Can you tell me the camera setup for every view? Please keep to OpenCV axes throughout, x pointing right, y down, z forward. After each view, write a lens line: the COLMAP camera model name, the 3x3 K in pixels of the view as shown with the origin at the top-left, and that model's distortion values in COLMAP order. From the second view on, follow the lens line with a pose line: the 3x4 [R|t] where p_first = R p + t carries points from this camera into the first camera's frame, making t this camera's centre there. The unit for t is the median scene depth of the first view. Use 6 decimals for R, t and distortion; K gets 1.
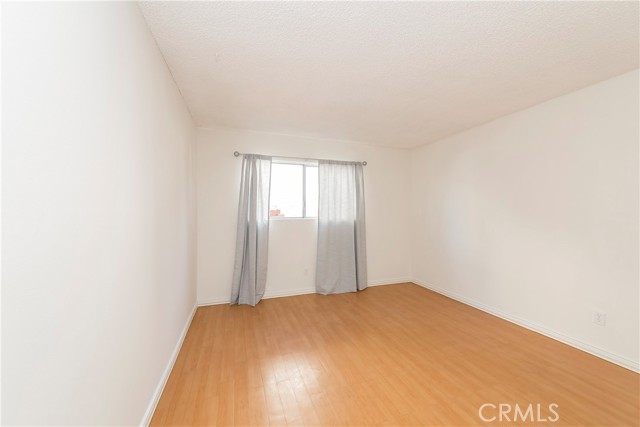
lens RADIAL K [[239.6, 0, 317.9], [0, 239.6, 213.5], [0, 0, 1]] dist [-0.002380, -0.000251]
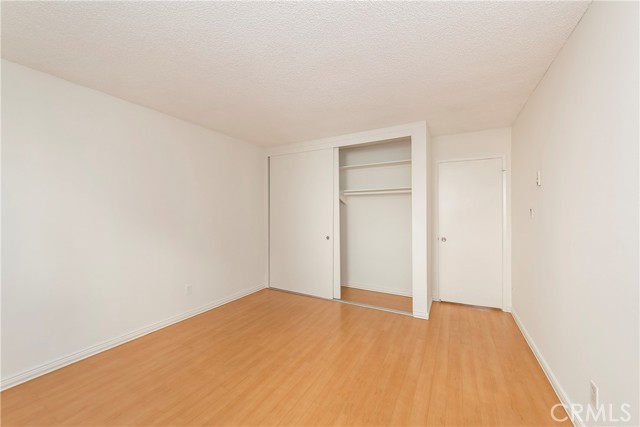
lens RADIAL K [[239.6, 0, 318.8], [0, 239.6, 212.7], [0, 0, 1]] dist [-0.002380, -0.000251]
pose [[-0.659887, -0.004606, 0.751351, -0.286044], [-0.000148, 0.999982, 0.006001, -0.025313], [-0.751365, 0.003849, -0.659876, 0.951165]]
